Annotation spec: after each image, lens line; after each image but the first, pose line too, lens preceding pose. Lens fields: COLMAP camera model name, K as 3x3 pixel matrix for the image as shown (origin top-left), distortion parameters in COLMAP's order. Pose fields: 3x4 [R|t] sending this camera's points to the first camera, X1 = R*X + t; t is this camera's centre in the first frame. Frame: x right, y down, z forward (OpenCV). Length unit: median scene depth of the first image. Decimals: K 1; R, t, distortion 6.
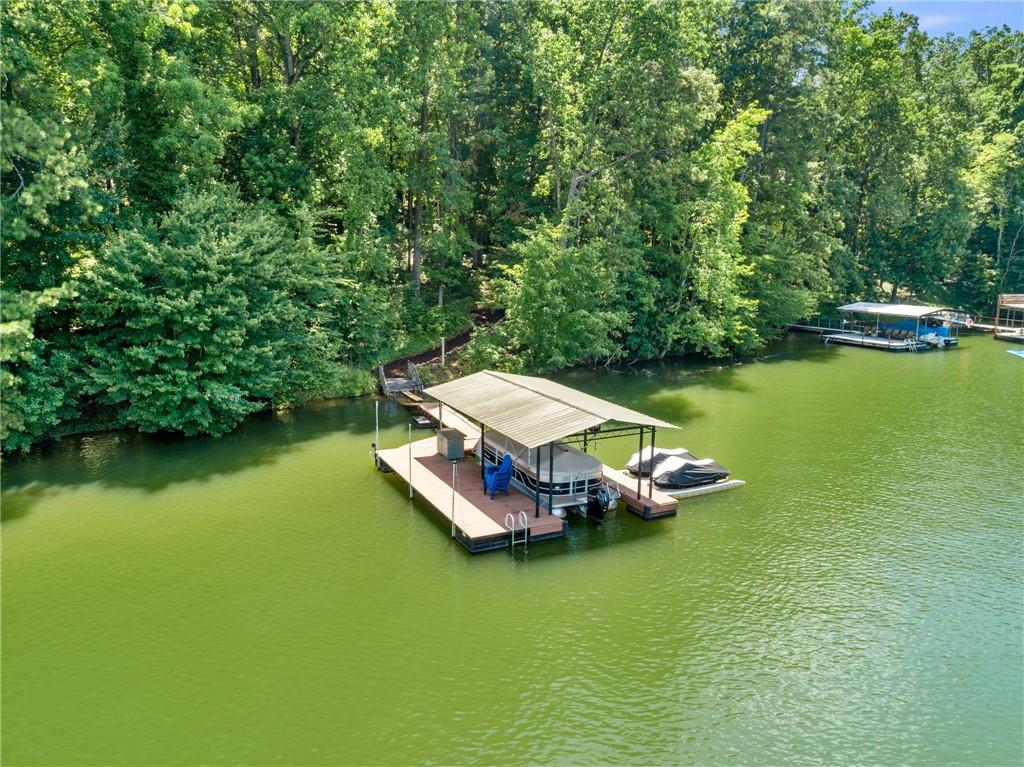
lens RADIAL K [[787.2, 0, 512.0], [0, 787.2, 383.5], [0, 0, 1]] dist [-0.049607, 0.001679]
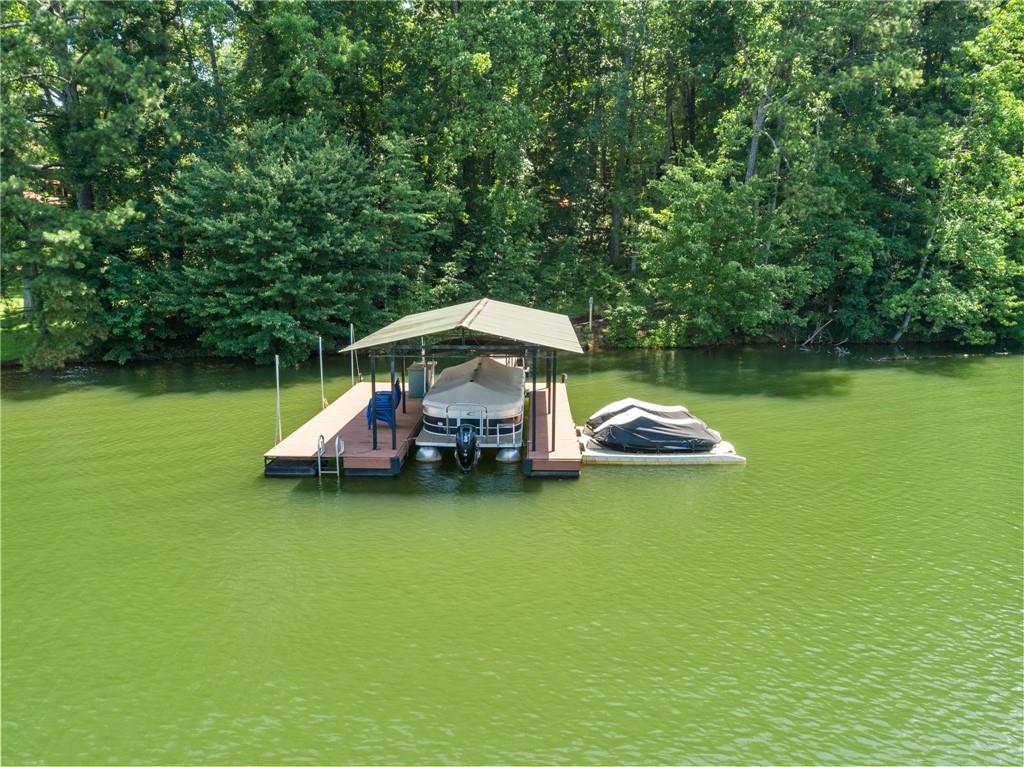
lens RADIAL K [[787.2, 0, 512.0], [0, 787.2, 383.5], [0, 0, 1]] dist [-0.049607, 0.001679]
pose [[0.878076, 0.072990, -0.472922, 0.270755], [-0.084959, 0.996377, -0.003966, 0.050994], [0.470919, 0.043661, 0.881096, 0.198933]]
